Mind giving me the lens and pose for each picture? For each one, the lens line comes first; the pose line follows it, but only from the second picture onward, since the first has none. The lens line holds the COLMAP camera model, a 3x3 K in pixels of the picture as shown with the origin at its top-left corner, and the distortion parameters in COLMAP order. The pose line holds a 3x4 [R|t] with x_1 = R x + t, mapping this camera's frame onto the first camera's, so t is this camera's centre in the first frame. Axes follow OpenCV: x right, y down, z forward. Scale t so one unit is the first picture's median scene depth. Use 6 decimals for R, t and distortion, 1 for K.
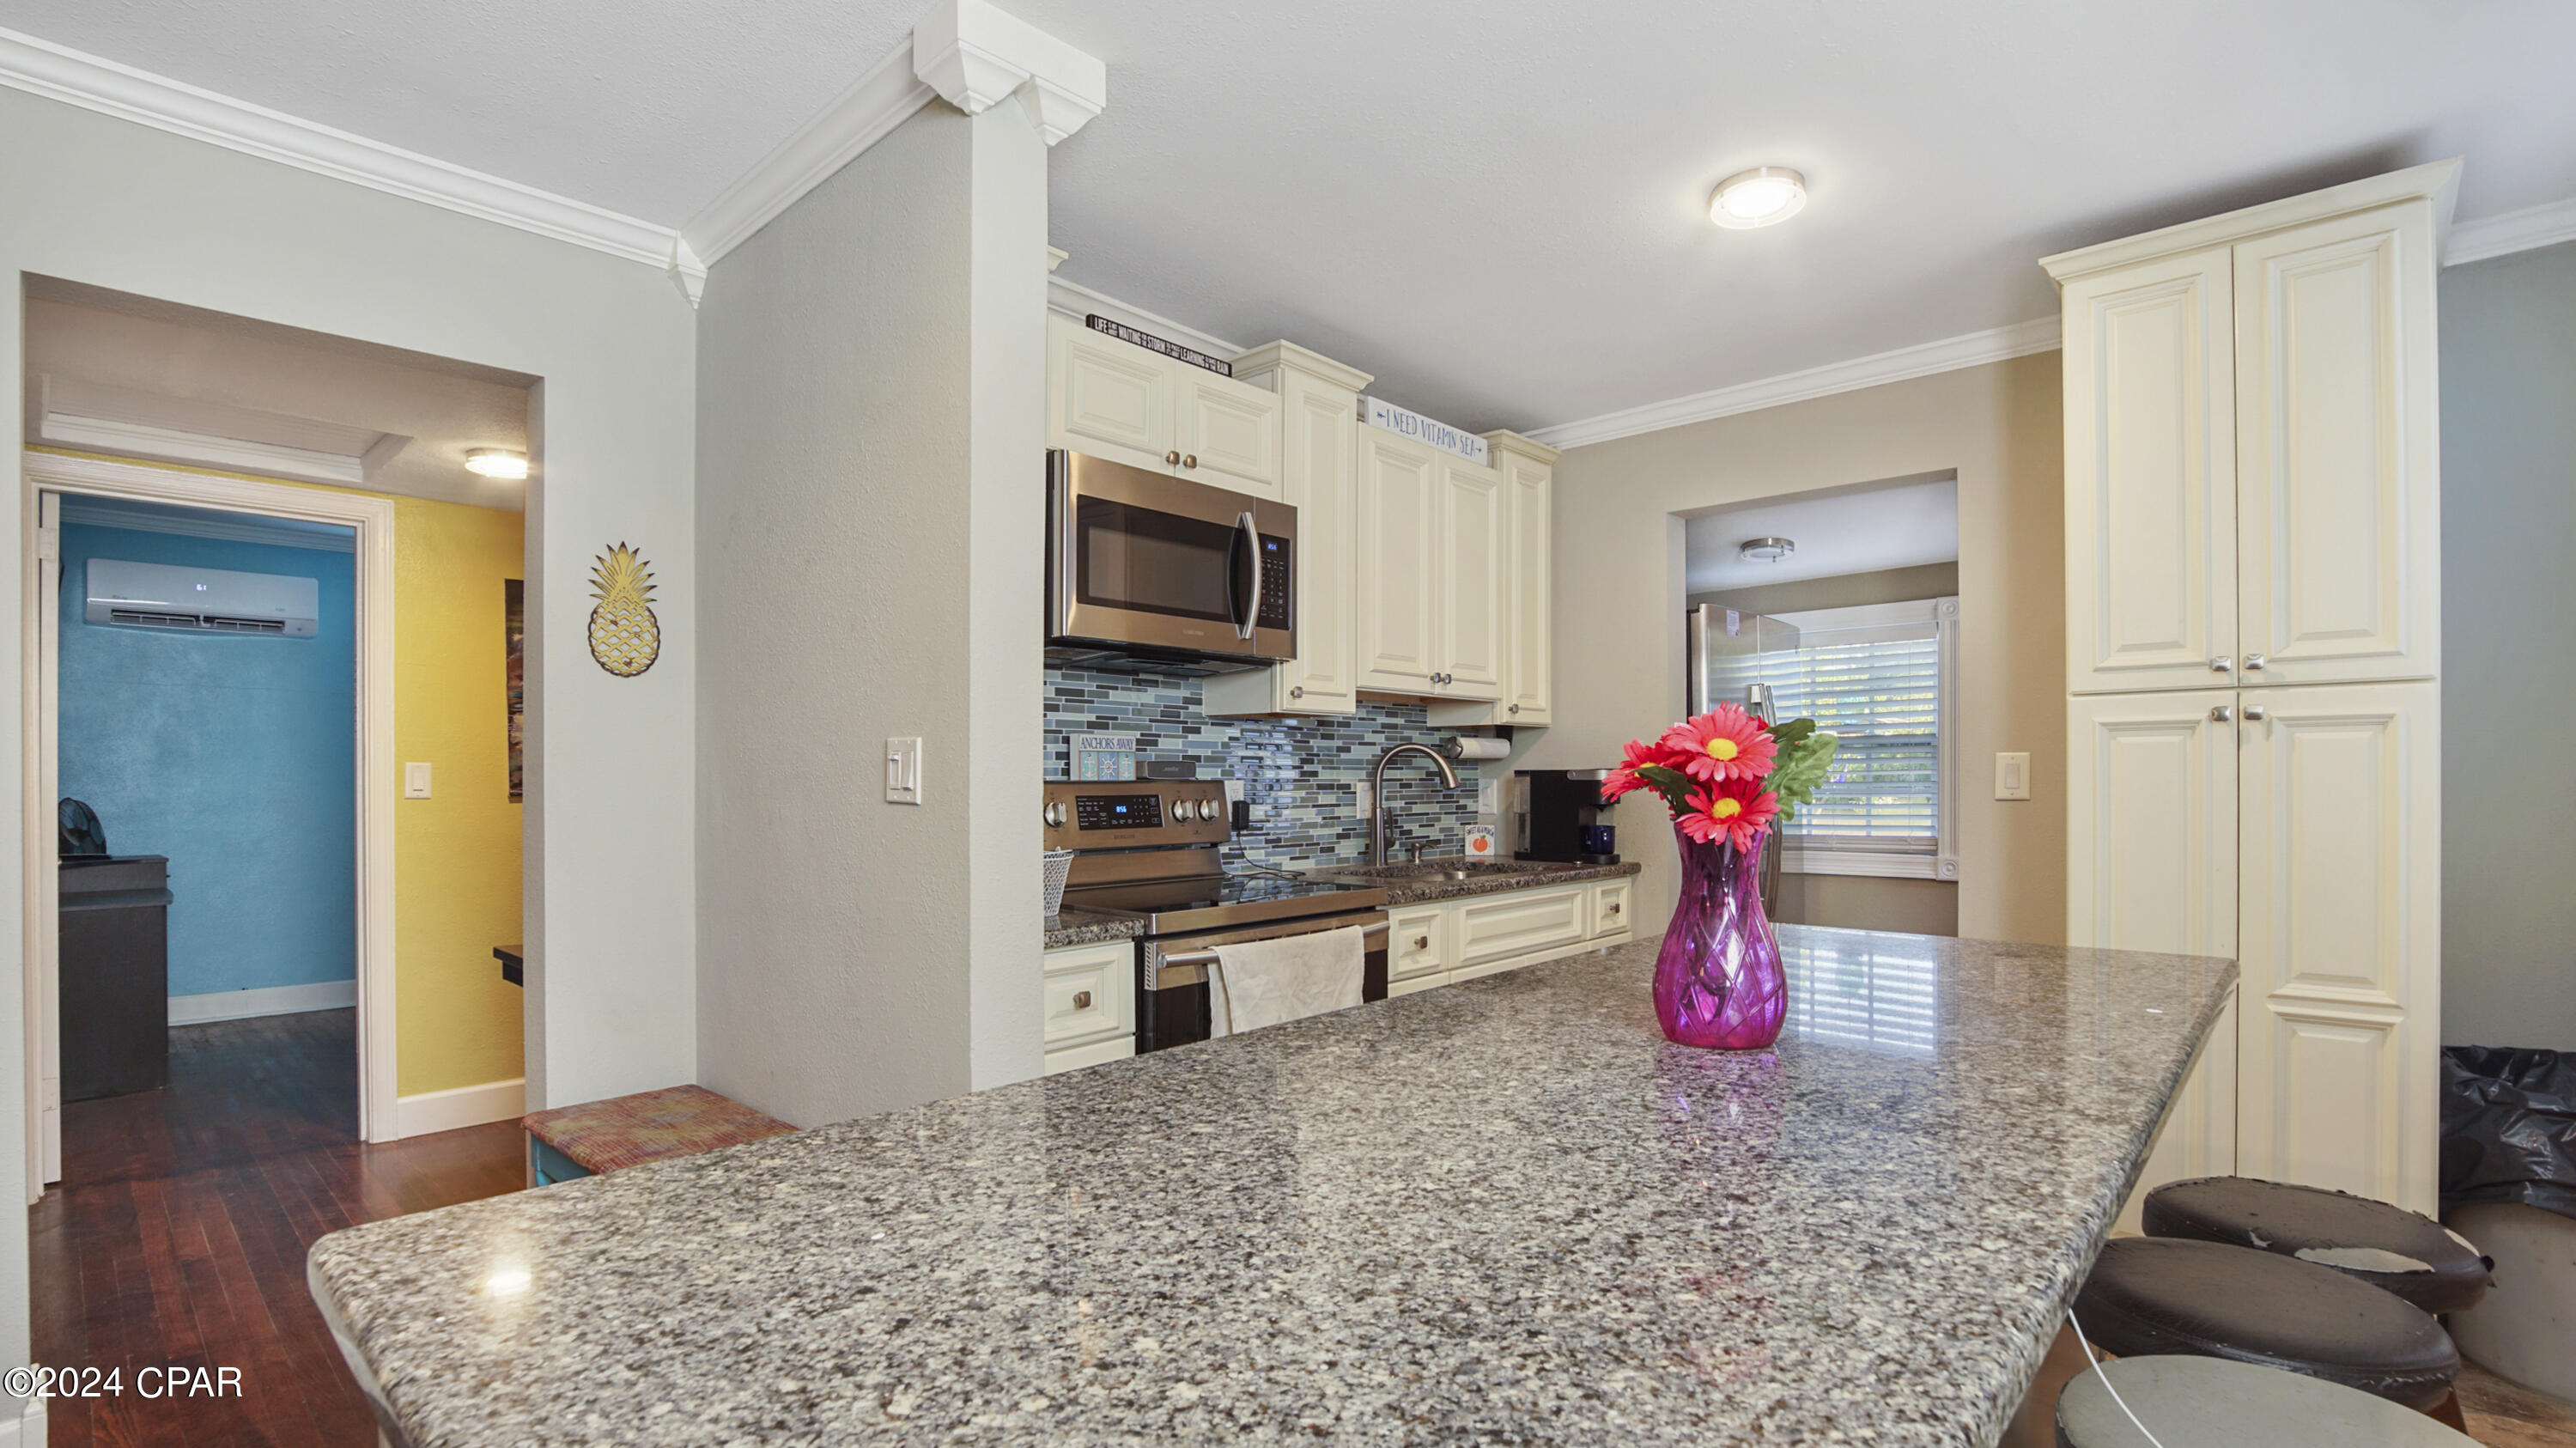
lens RADIAL K [[1156.2, 0, 1260.0], [0, 1156.2, 786.1], [0, 0, 1]] dist [-0.000587, 0.000027]
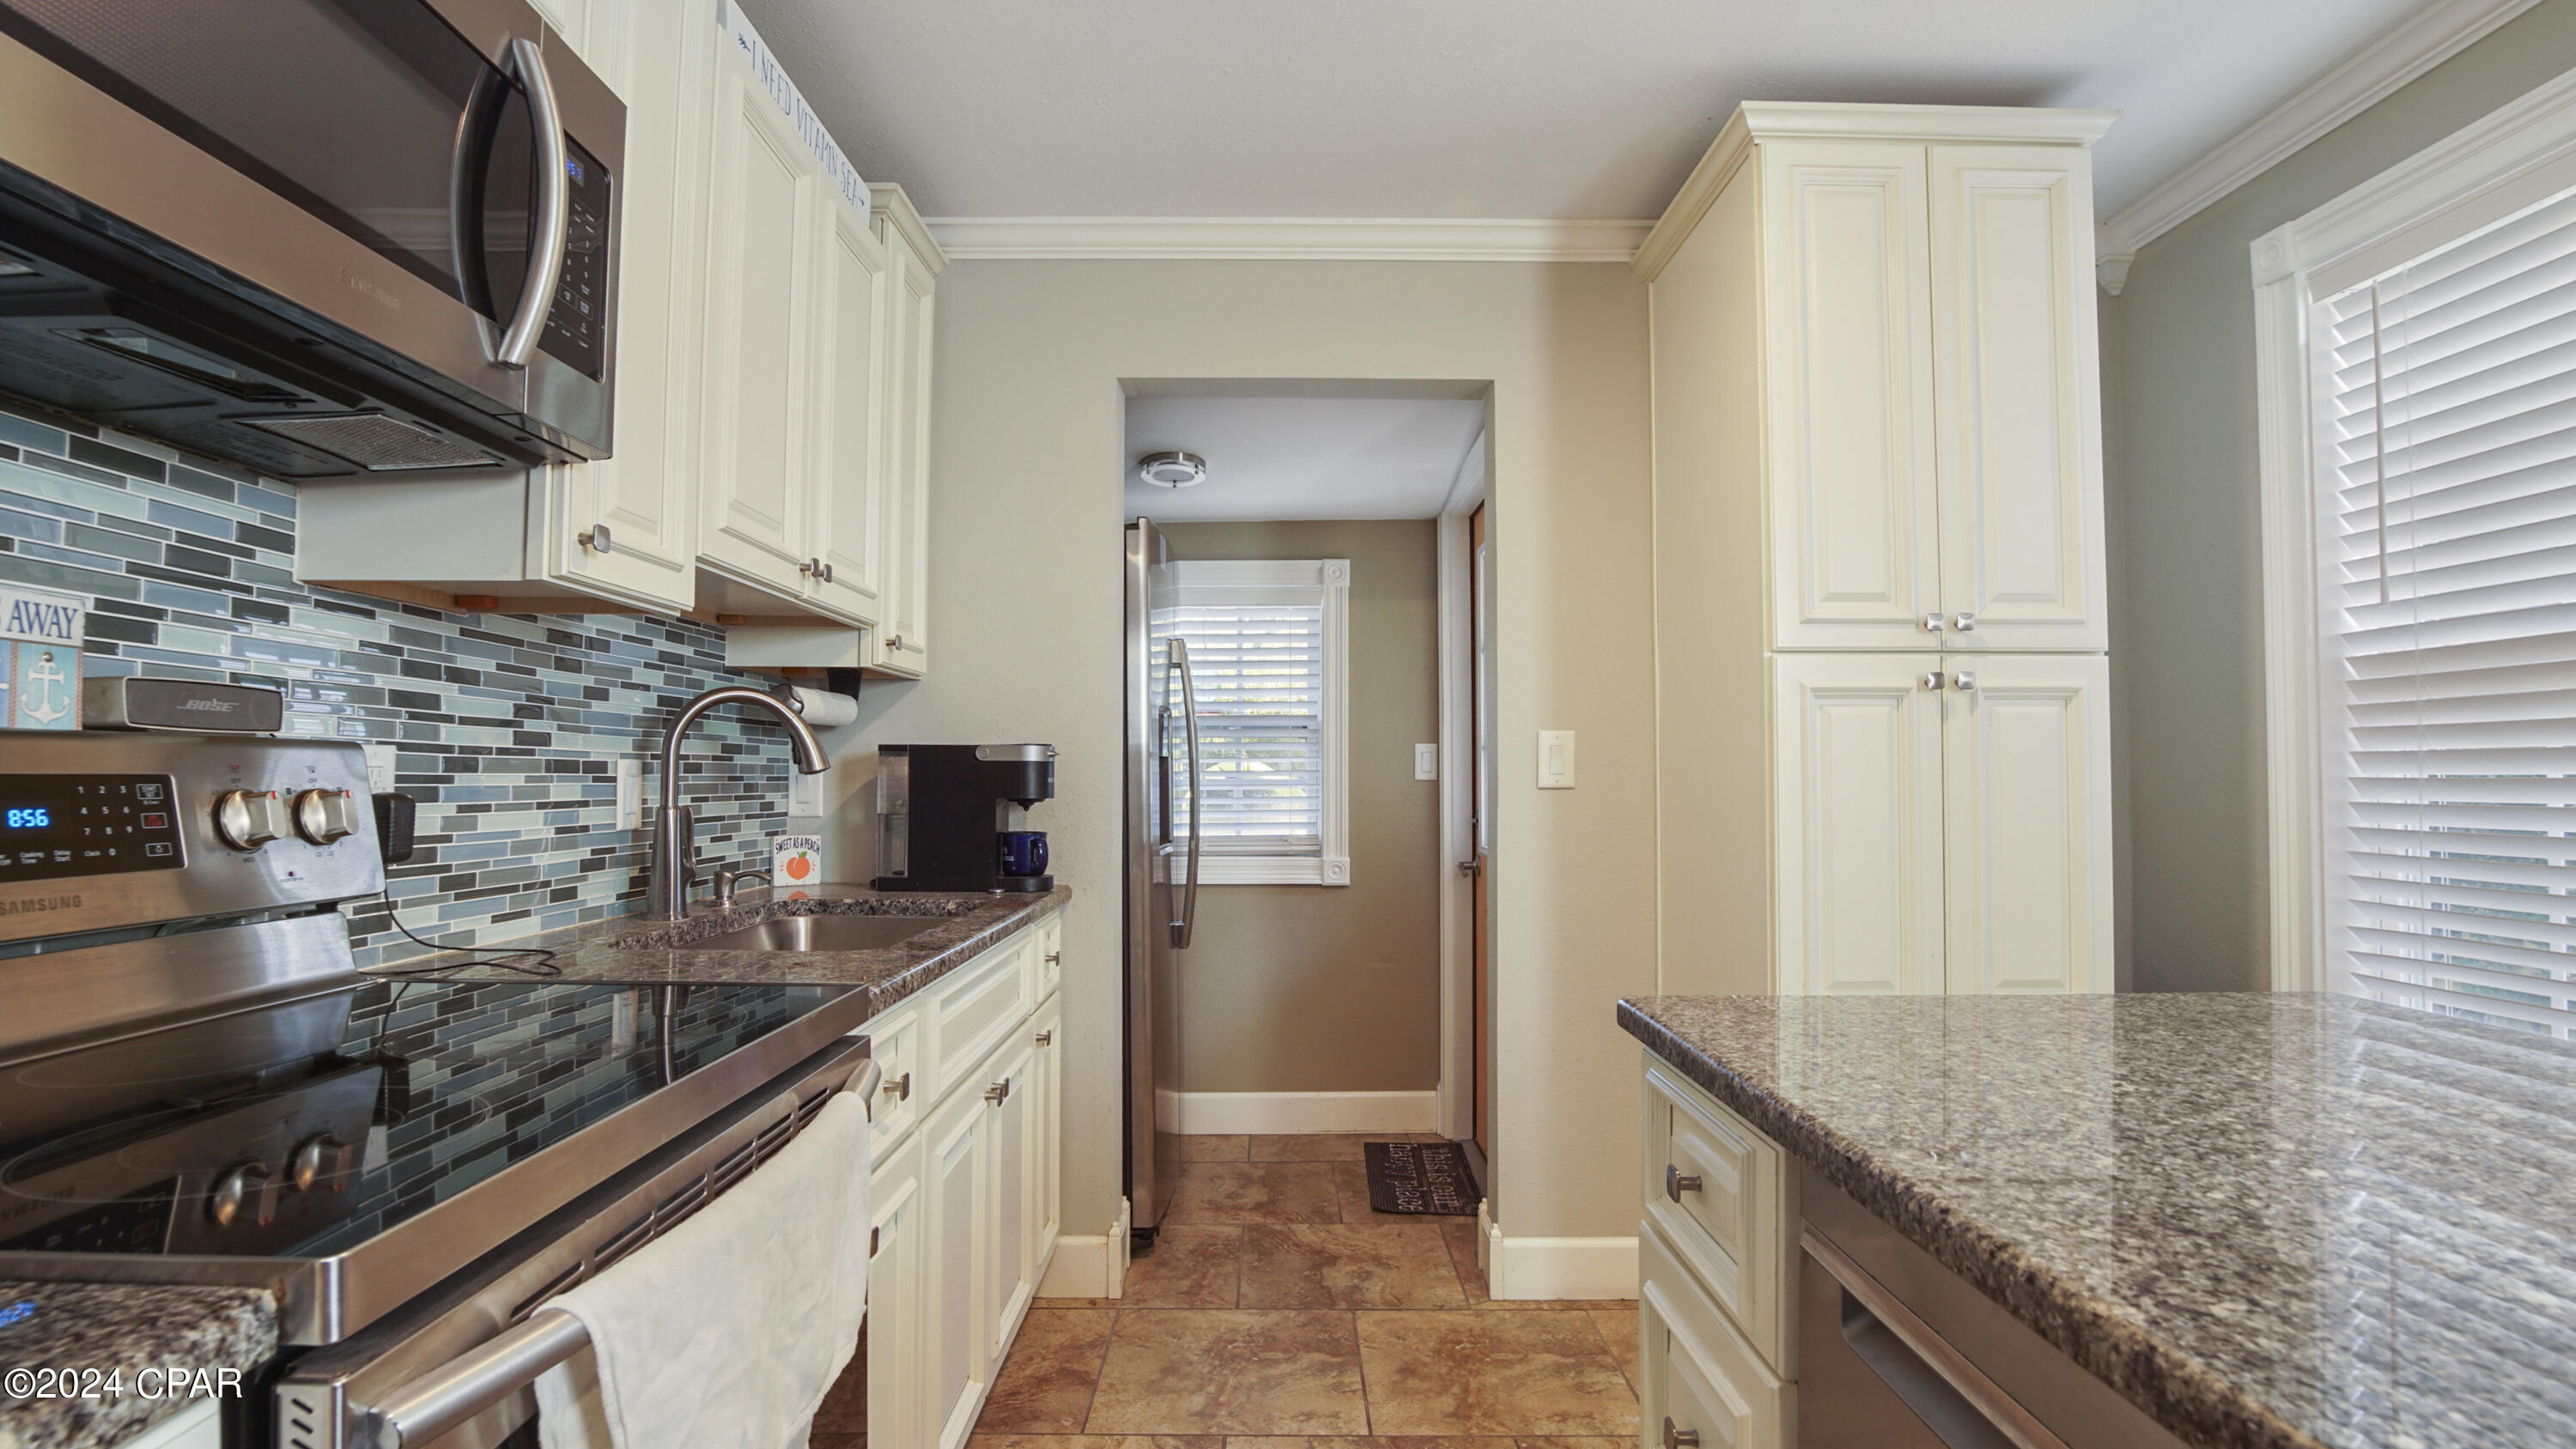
lens RADIAL K [[1229.2, 0, 1280.6], [0, 1229.2, 734.1], [0, 0, 1]] dist [-0.014213, 0.000445]
pose [[0.728823, 0.029334, 0.684073, -0.077332], [-0.000978, 0.999125, -0.041803, 0.008419], [-0.684701, 0.029798, 0.728215, 0.411331]]
